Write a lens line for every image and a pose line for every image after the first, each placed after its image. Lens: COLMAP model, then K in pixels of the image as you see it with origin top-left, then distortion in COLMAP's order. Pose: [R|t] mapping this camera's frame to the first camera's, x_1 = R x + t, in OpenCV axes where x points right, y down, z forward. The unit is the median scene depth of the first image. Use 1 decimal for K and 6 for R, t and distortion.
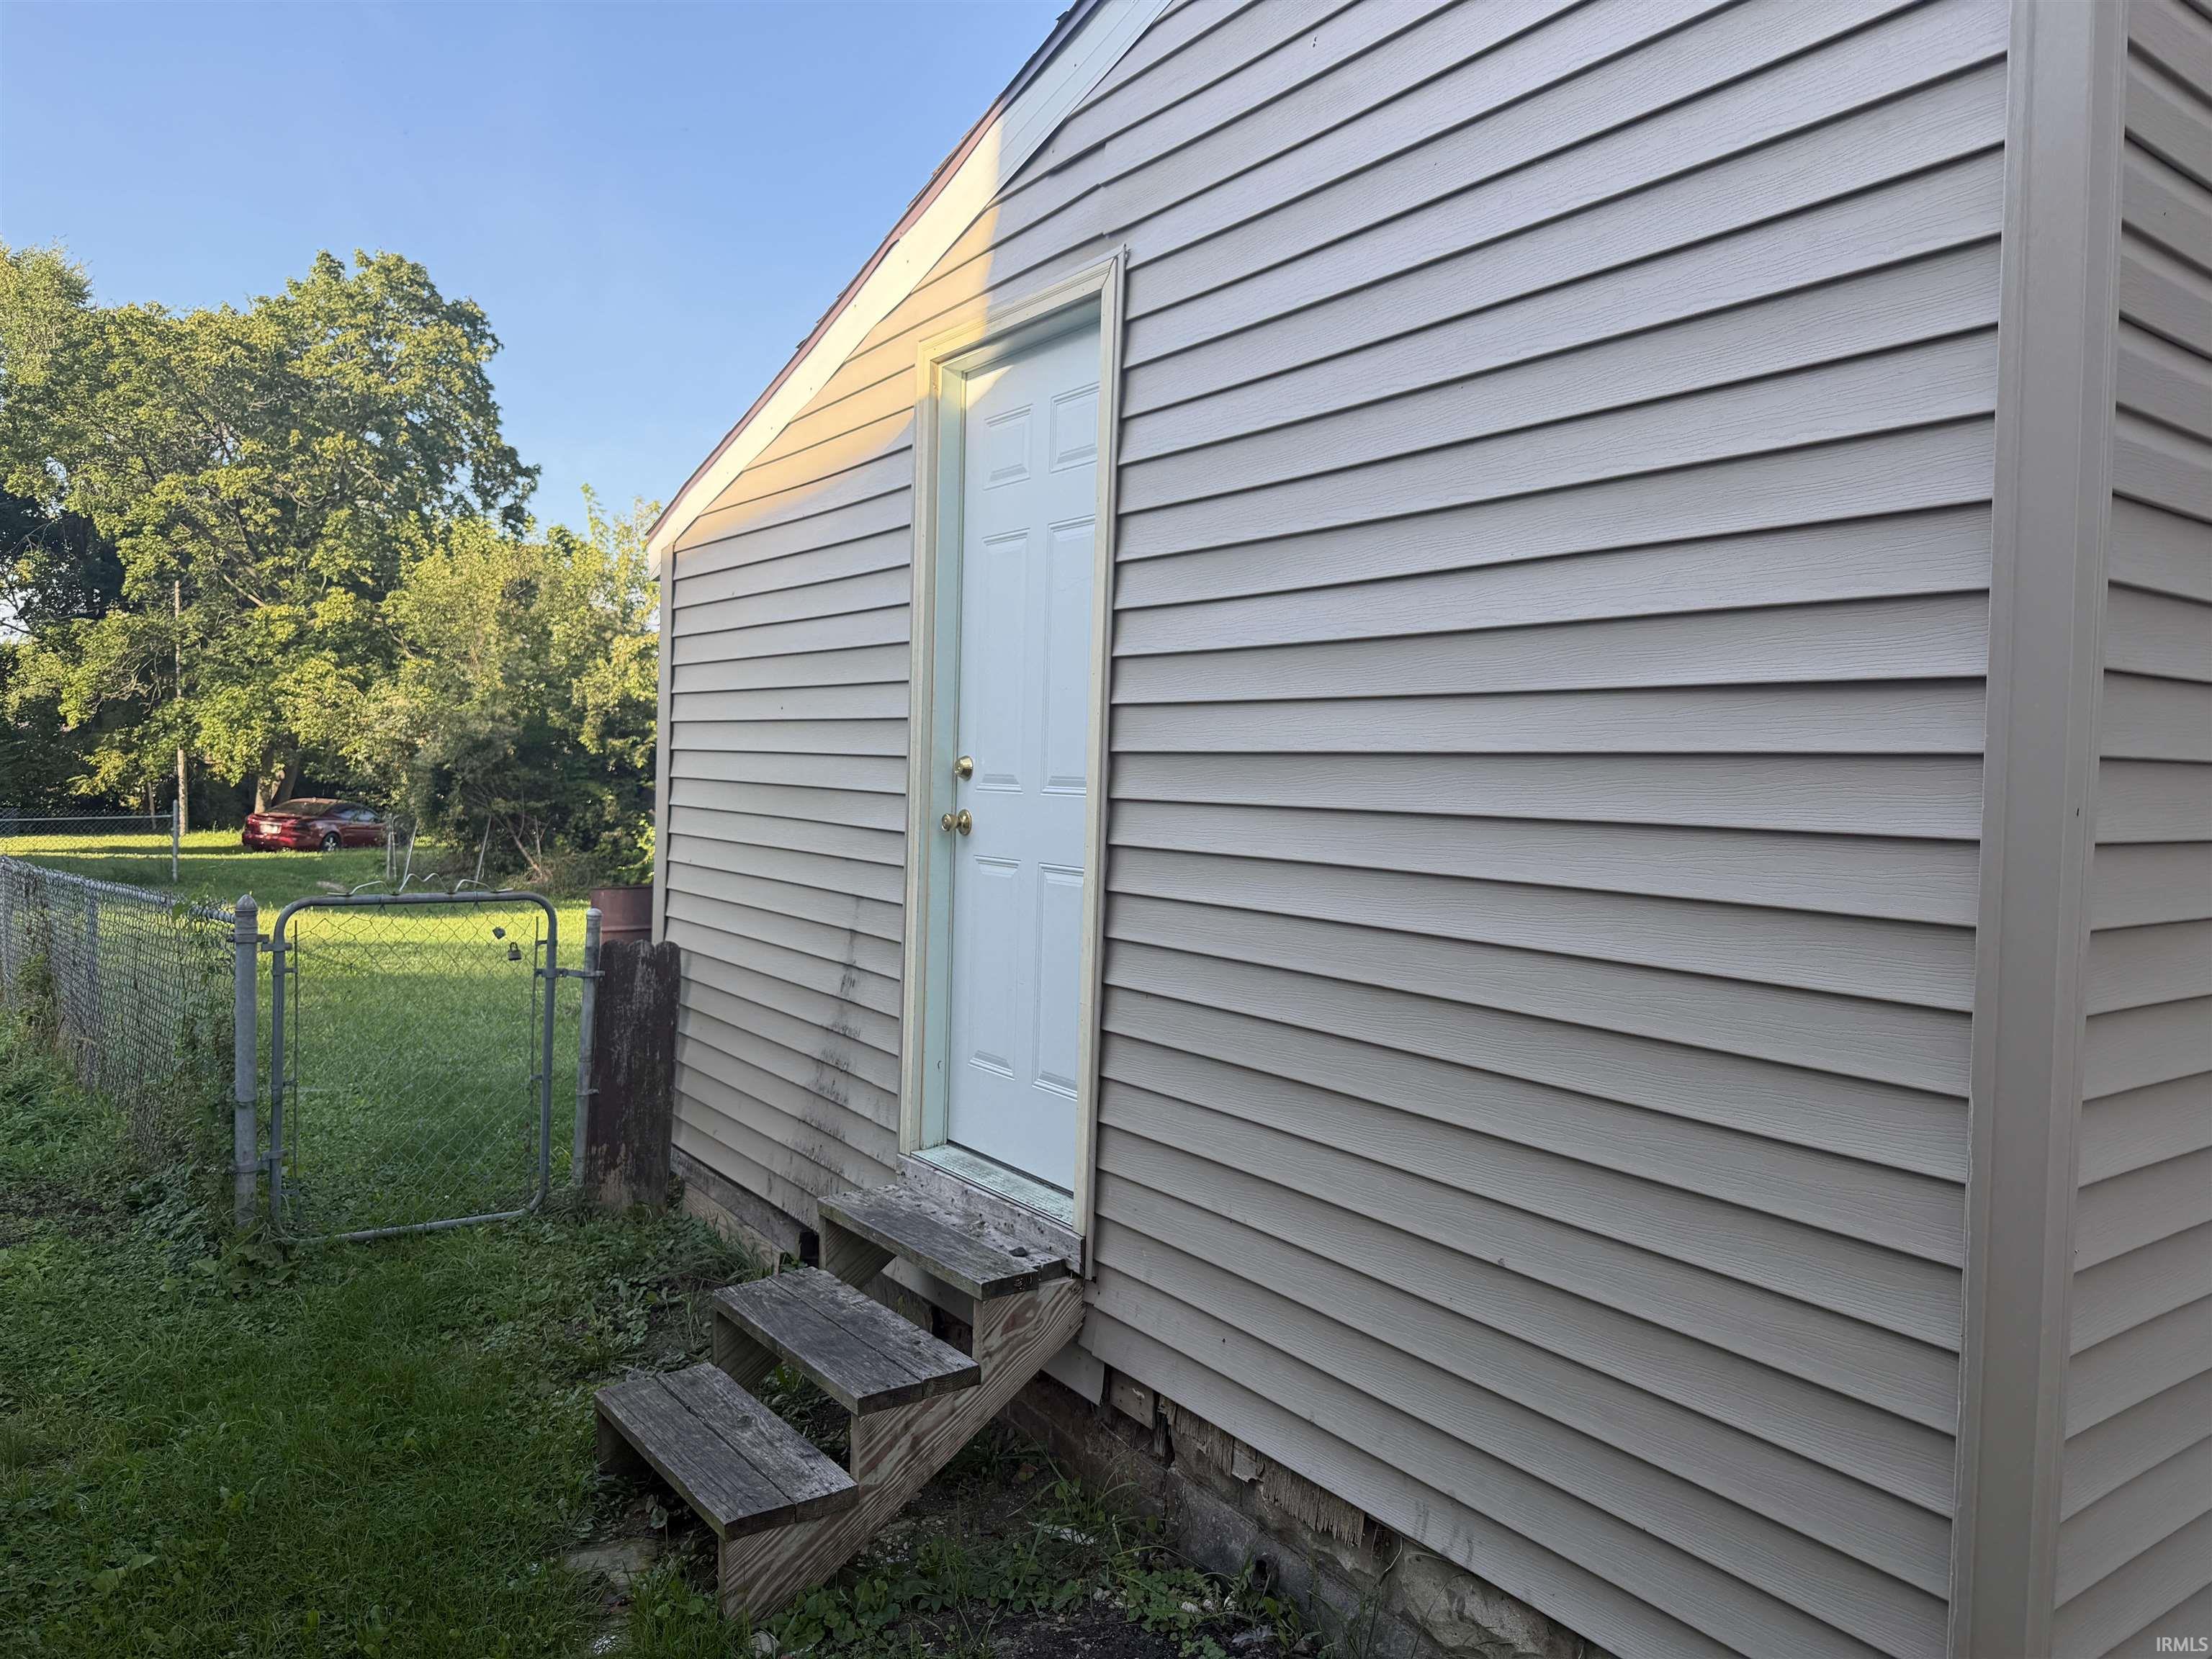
lens RADIAL K [[1442.8, 0, 1106.0], [0, 1442.8, 829.5], [0, 0, 1]] dist [0.054581, -0.100649]
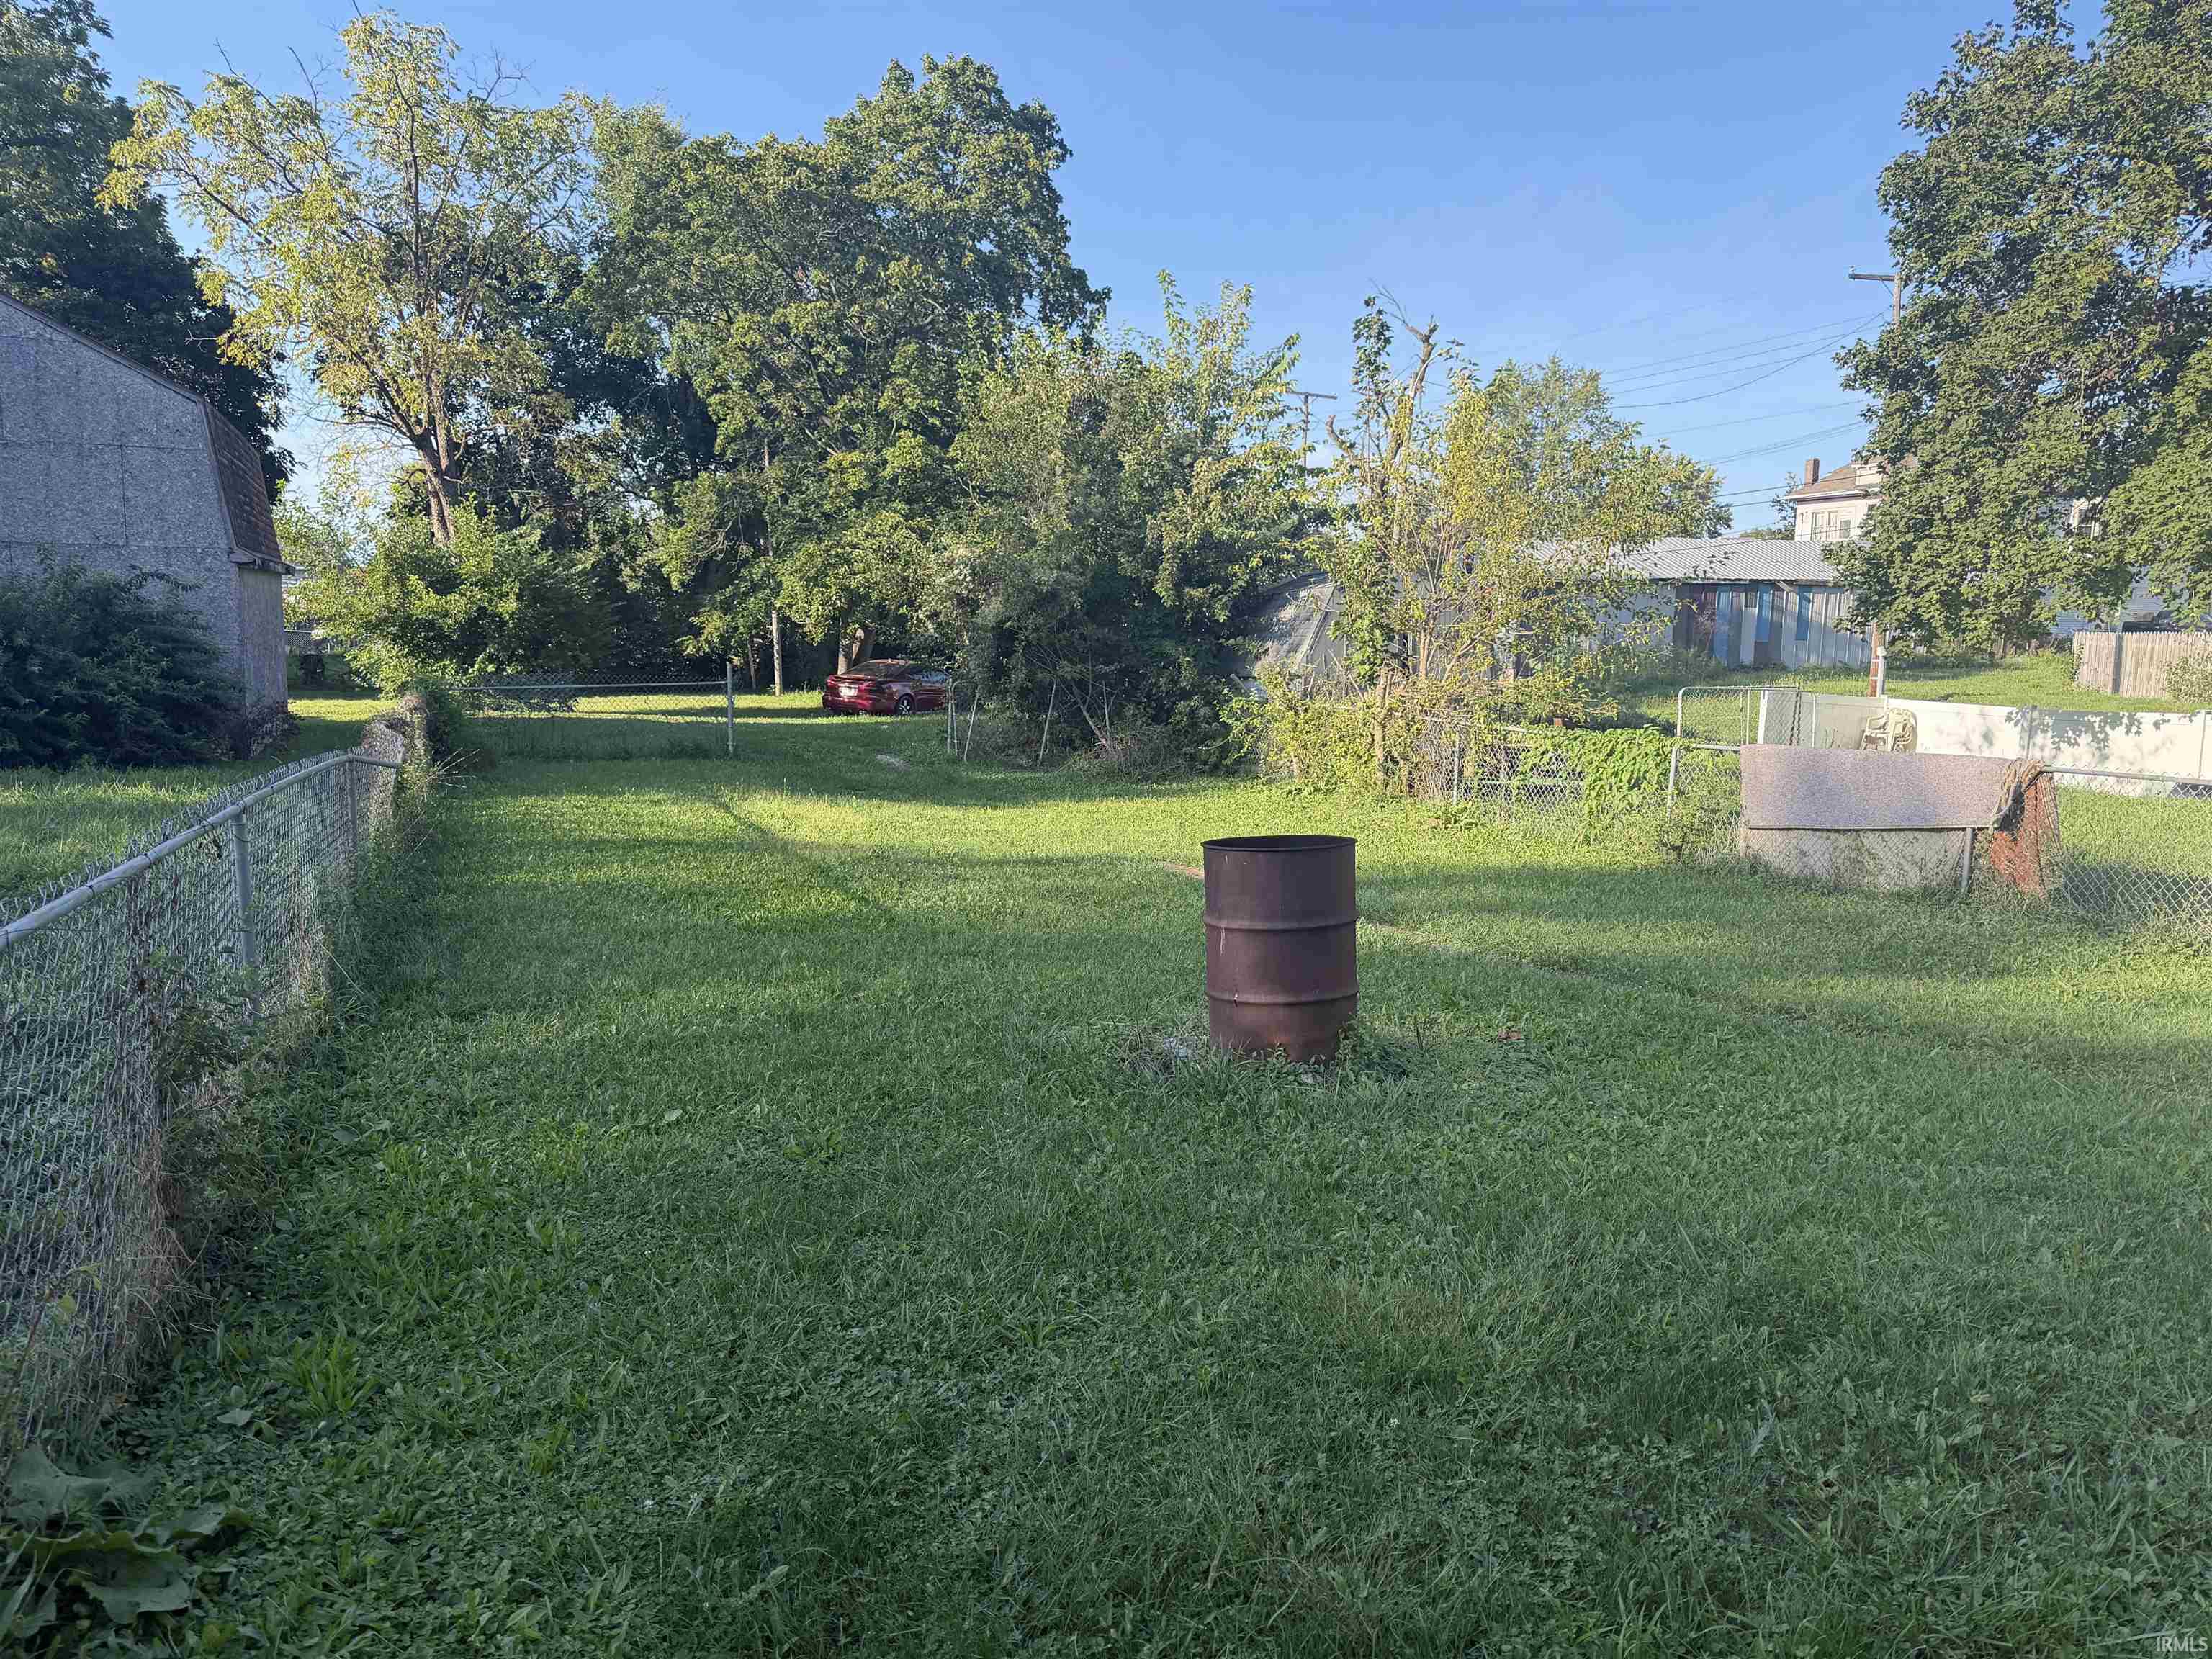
lens RADIAL K [[1442.8, 0, 1106.0], [0, 1442.8, 829.5], [0, 0, 1]] dist [0.054581, -0.100649]
pose [[0.932443, 0.039922, -0.359105, -0.065811], [-0.003888, 0.994928, 0.100512, -0.006403], [0.361297, -0.092326, 0.927869, 0.161134]]
